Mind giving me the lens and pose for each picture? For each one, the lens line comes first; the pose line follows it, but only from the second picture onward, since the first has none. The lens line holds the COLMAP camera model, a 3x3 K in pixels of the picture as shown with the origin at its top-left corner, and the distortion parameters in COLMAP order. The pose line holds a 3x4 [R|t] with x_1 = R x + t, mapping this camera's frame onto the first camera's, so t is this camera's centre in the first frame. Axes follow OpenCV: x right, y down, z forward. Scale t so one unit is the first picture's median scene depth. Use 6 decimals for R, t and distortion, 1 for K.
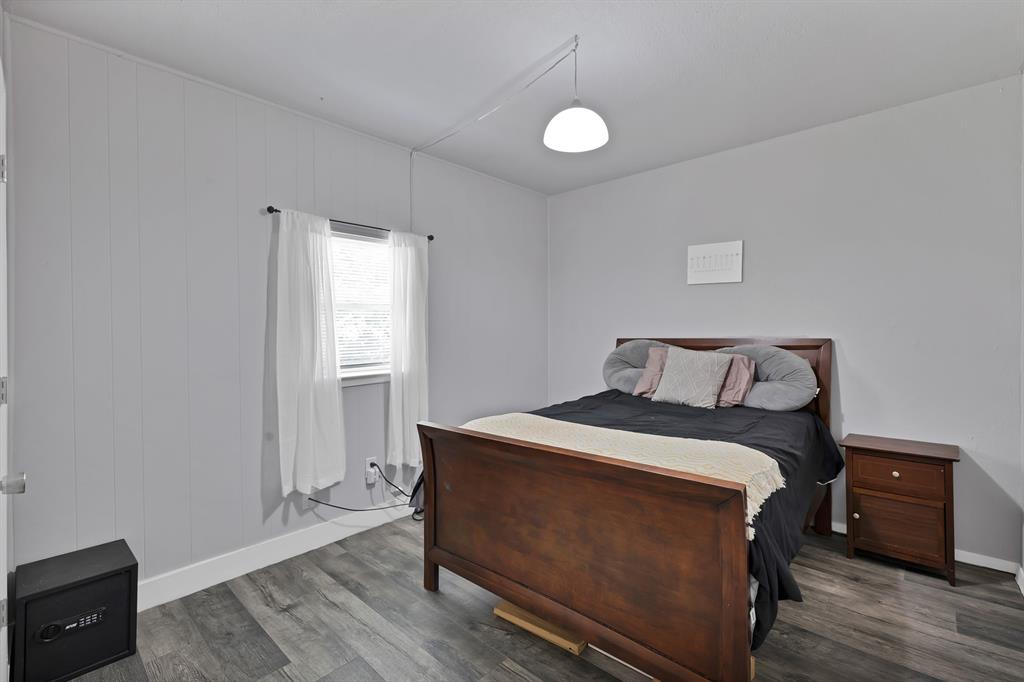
lens RADIAL K [[452.6, 0, 517.4], [0, 452.6, 335.7], [0, 0, 1]] dist [-0.000256, 0.000126]
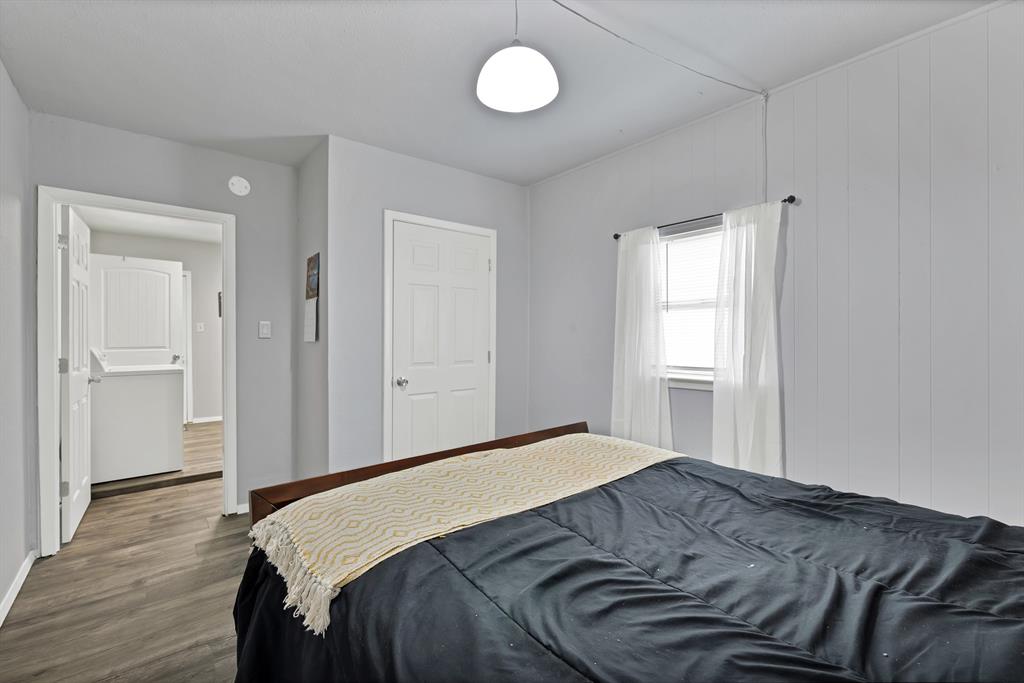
lens RADIAL K [[452.6, 0, 517.4], [0, 452.6, 336.2], [0, 0, 1]] dist [-0.000256, 0.000126]
pose [[-0.132278, 0.012825, -0.991130, 0.623294], [-0.006592, 0.999883, 0.013818, -0.012096], [0.991191, 0.008361, -0.132178, 0.746188]]
